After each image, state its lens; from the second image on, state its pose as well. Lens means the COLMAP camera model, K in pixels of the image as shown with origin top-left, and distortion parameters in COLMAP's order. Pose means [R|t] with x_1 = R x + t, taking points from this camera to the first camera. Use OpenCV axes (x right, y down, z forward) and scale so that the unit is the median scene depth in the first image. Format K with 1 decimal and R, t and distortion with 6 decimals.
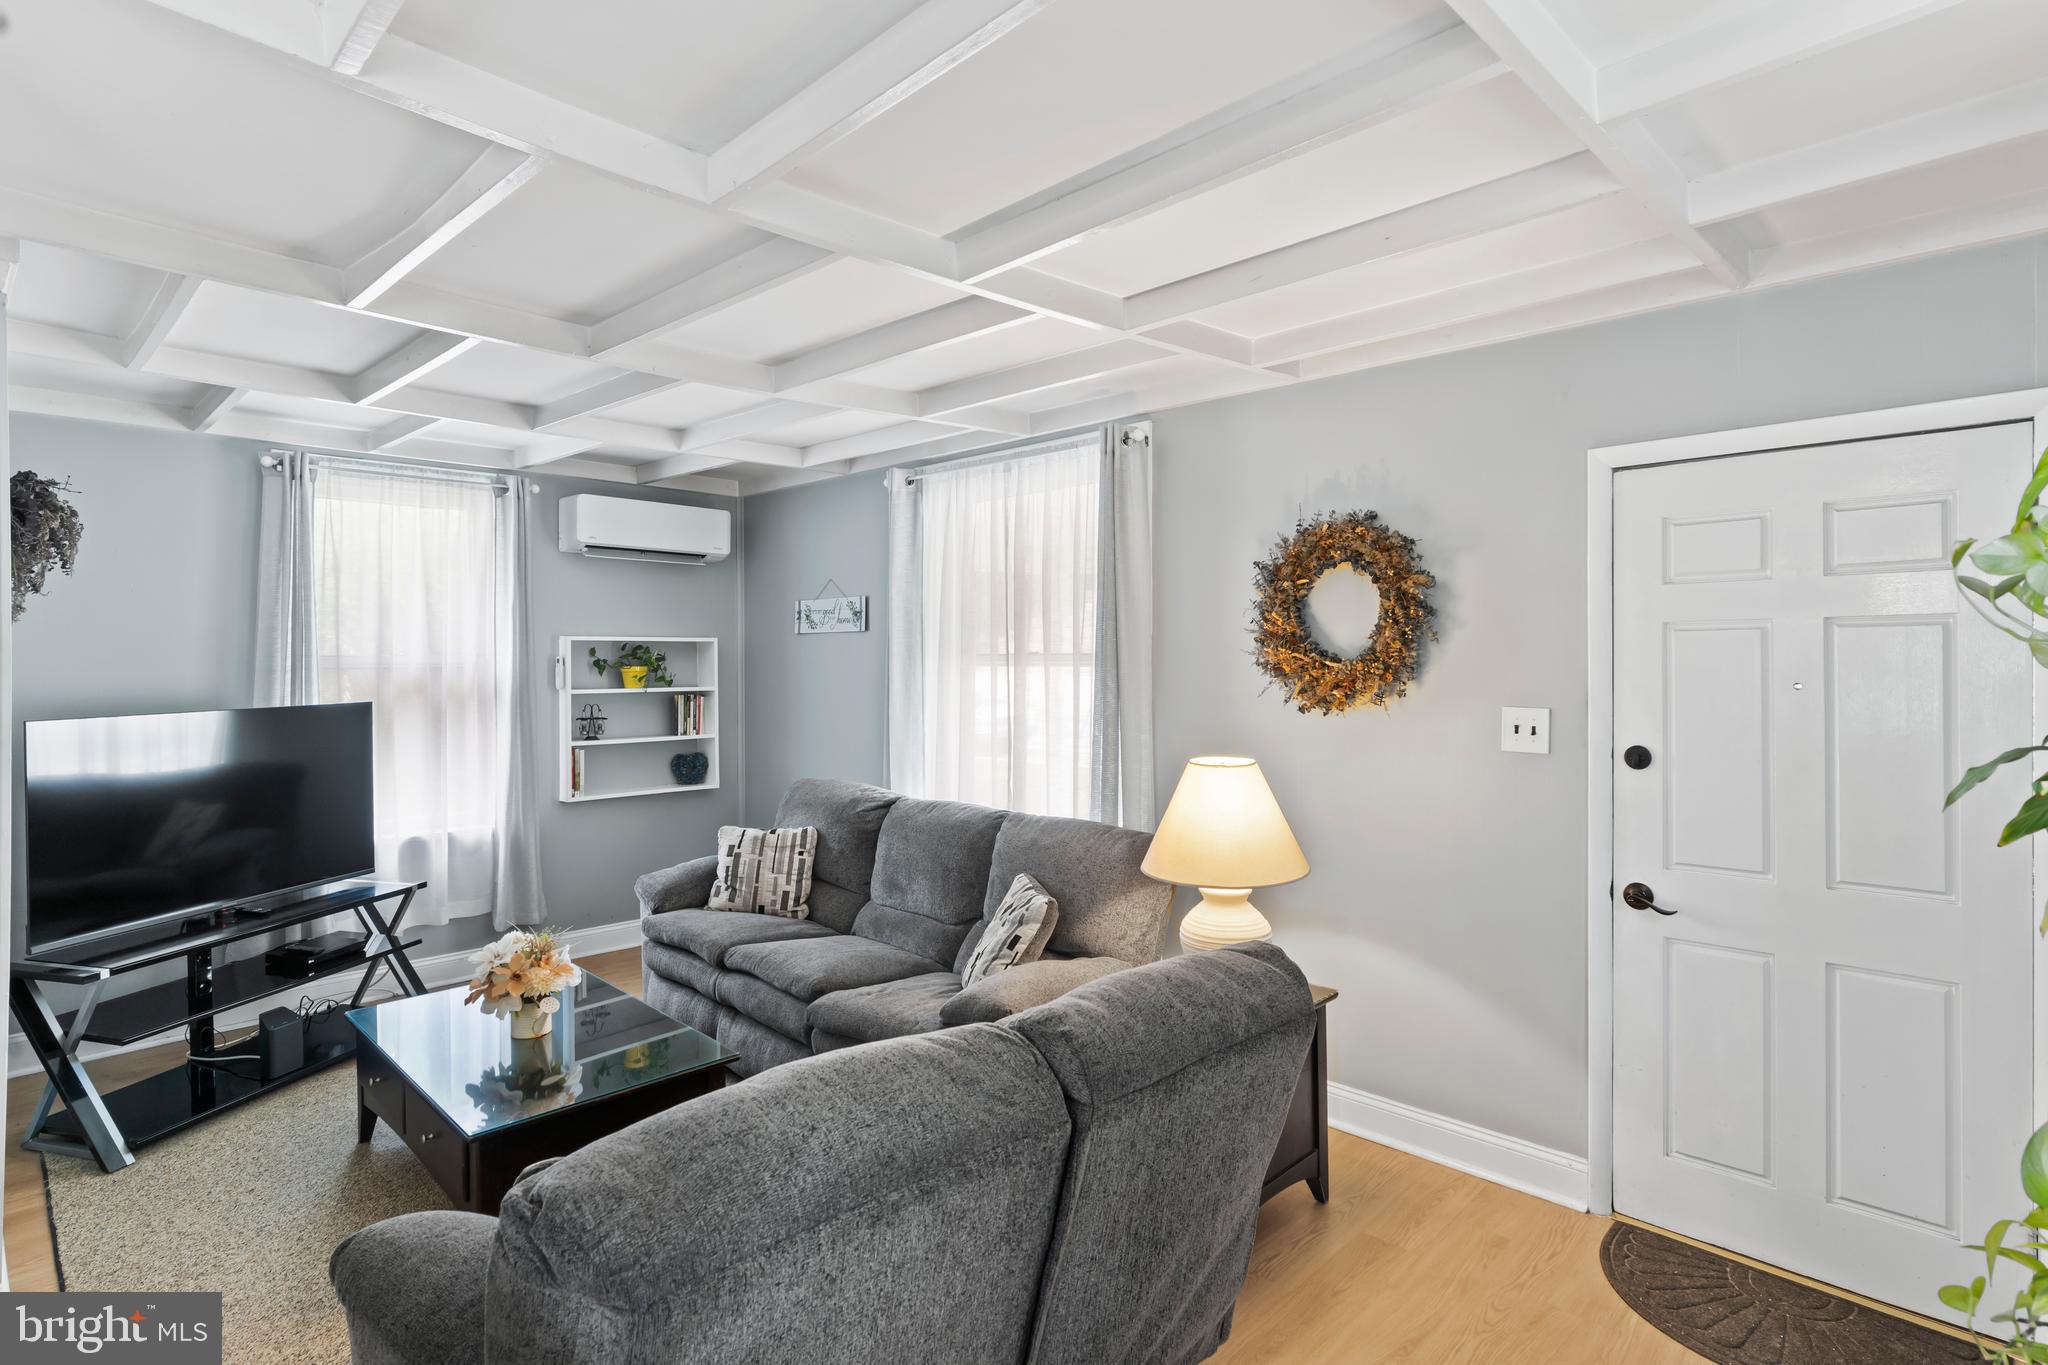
lens RADIAL K [[1061.7, 0, 1015.0], [0, 1061.7, 665.9], [0, 0, 1]] dist [-0.007806, 0.004953]
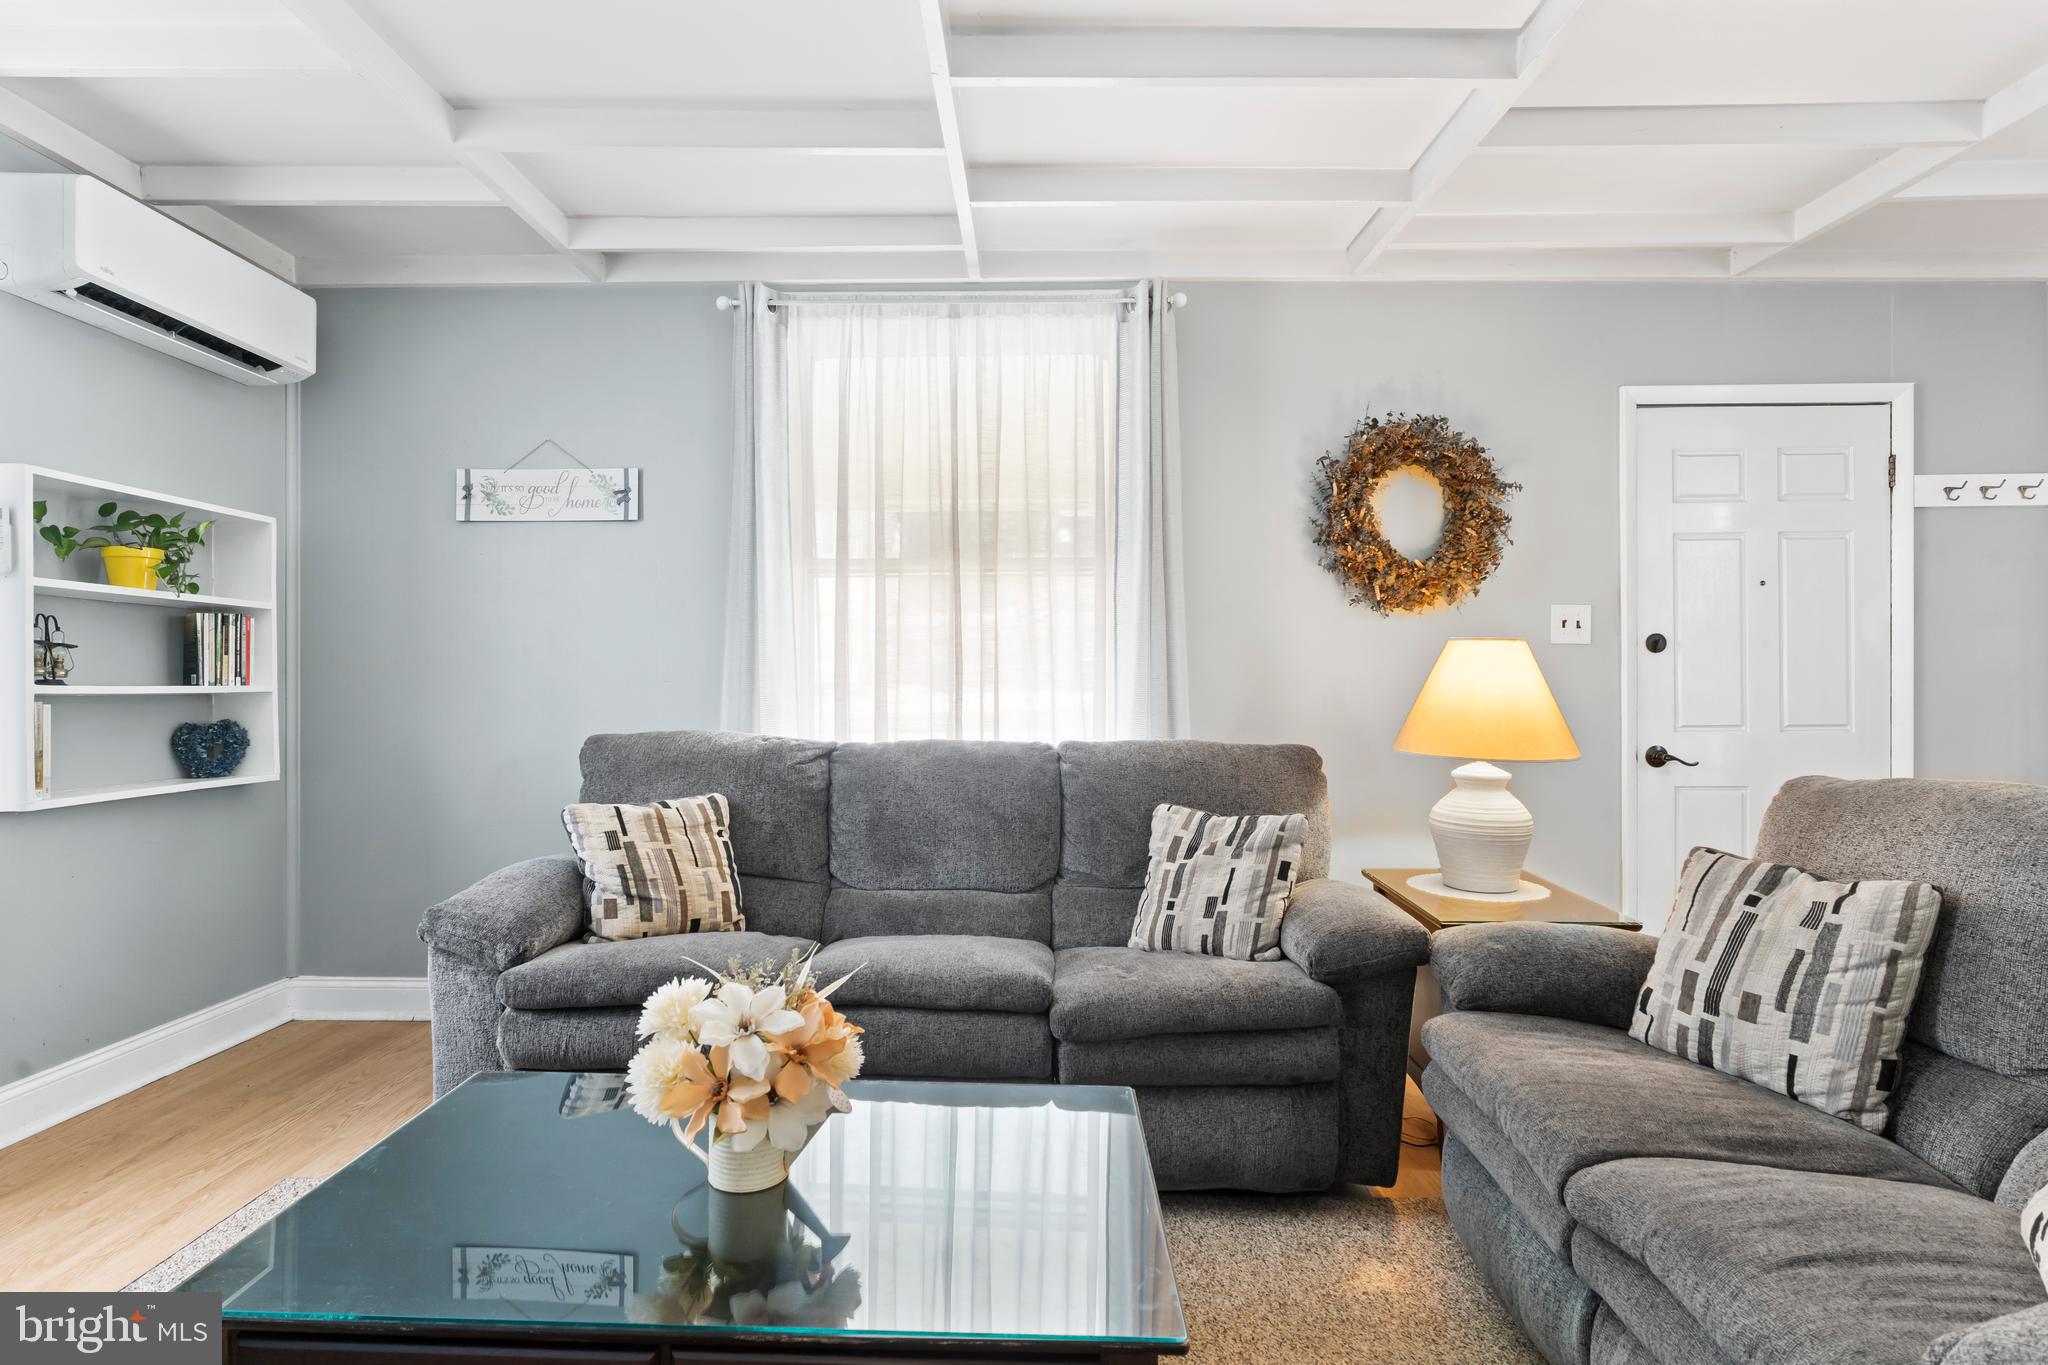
lens RADIAL K [[1061.7, 0, 1027.7], [0, 1061.7, 689.2], [0, 0, 1]] dist [-0.007806, 0.004953]
pose [[0.718209, 0.000109, 0.695827, -0.513182], [0.003927, 0.999983, -0.004211, 0.093097], [-0.695816, 0.005757, 0.718197, 0.412021]]
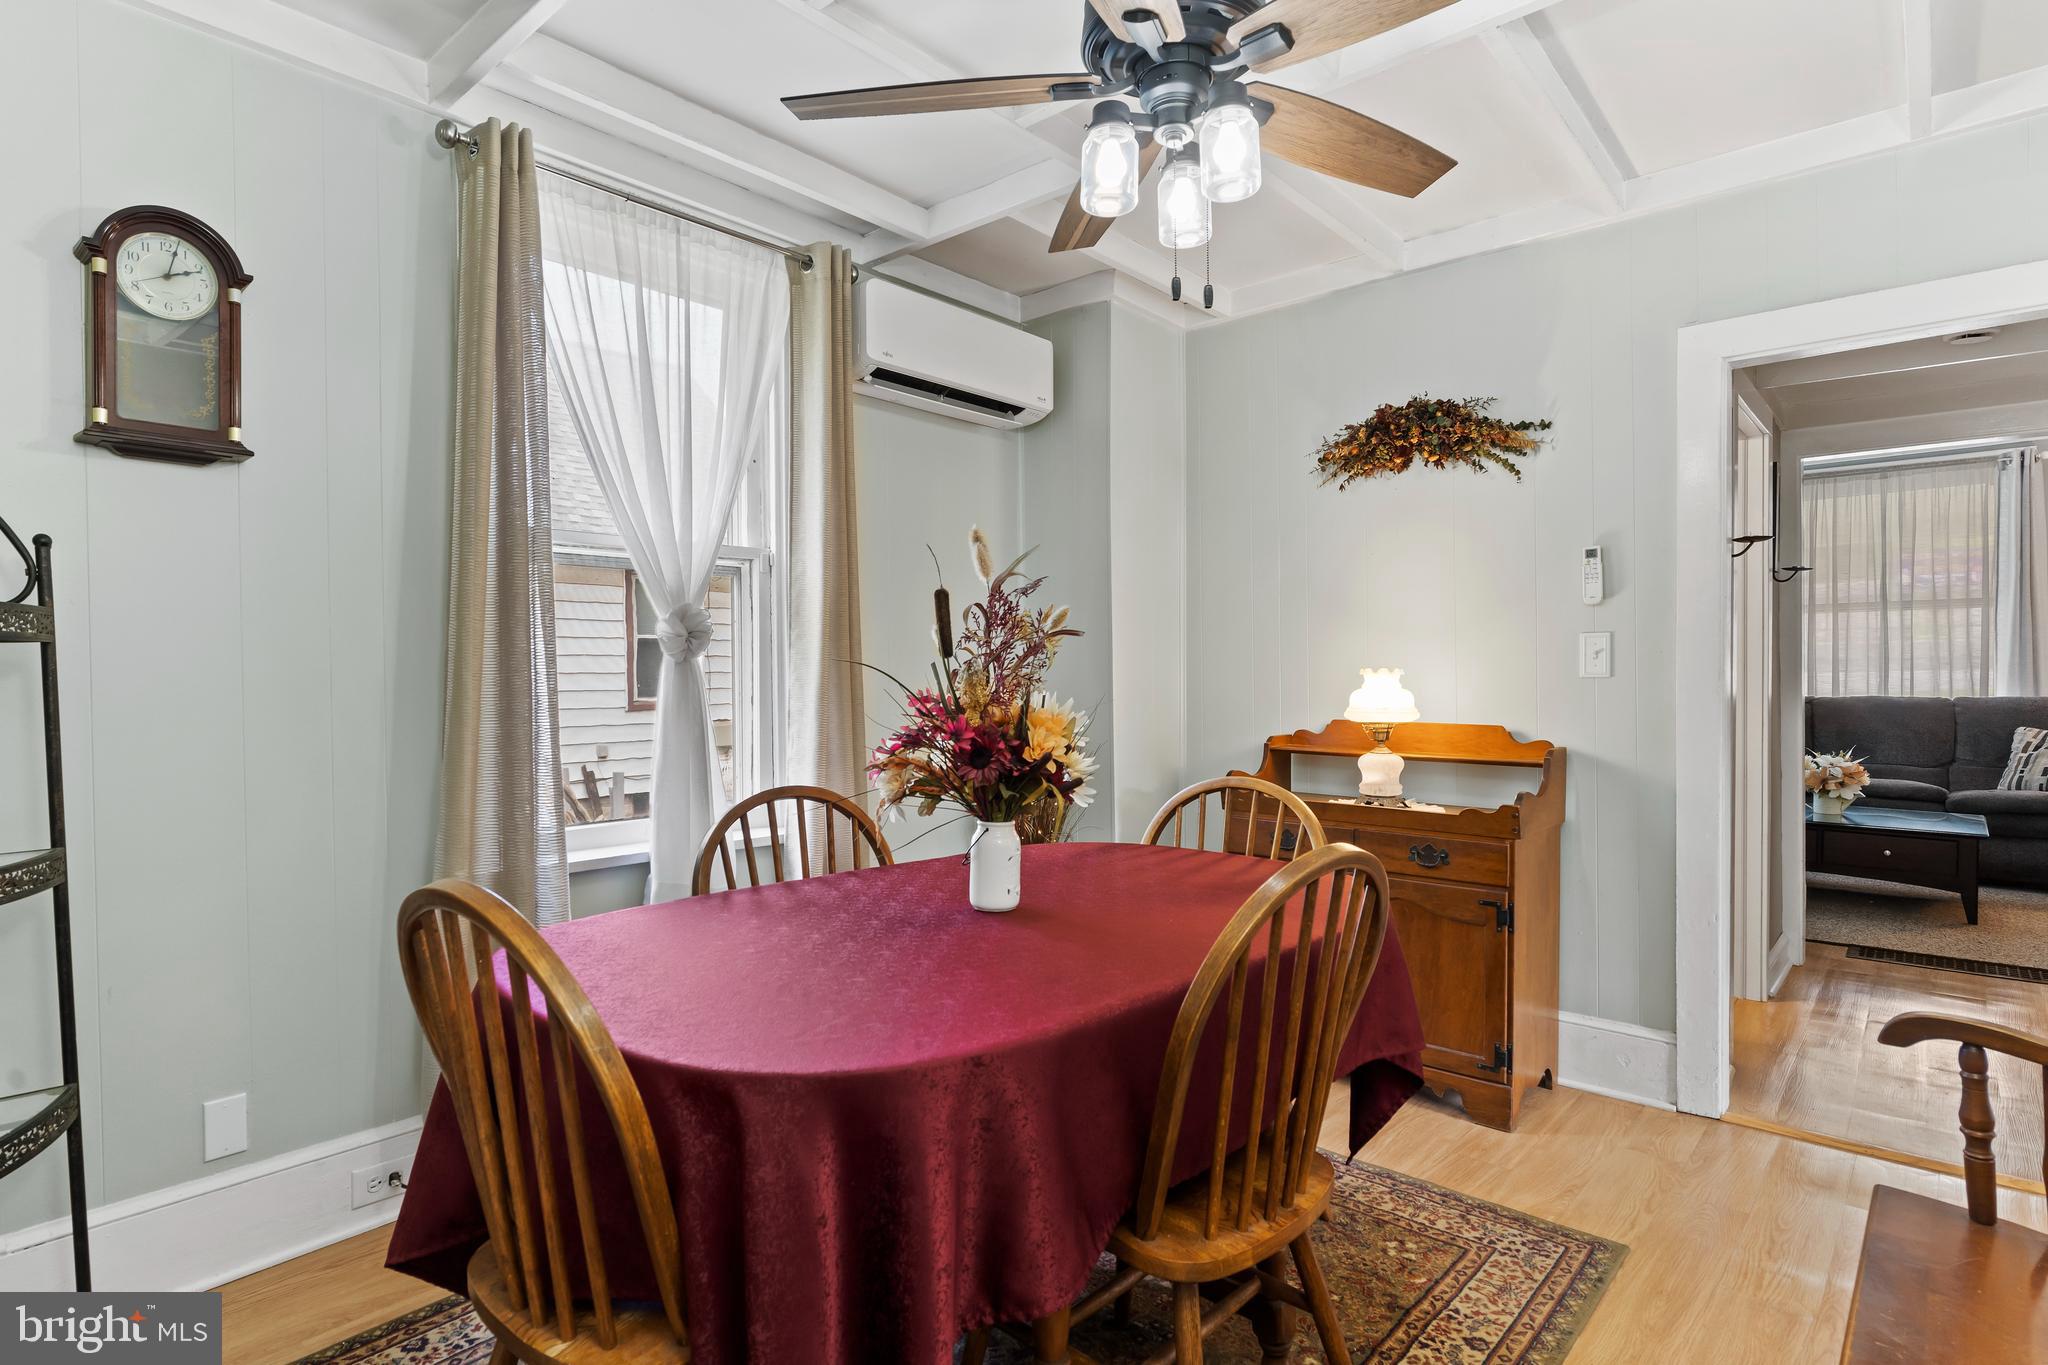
lens RADIAL K [[1061.7, 0, 1039.0], [0, 1061.7, 682.4], [0, 0, 1]] dist [-0.007806, 0.004953]
pose [[0.997503, -0.000606, 0.070621, -1.302831], [0.000418, 0.999996, 0.002663, 0.102461], [-0.070623, -0.002627, 0.997500, -0.395443]]
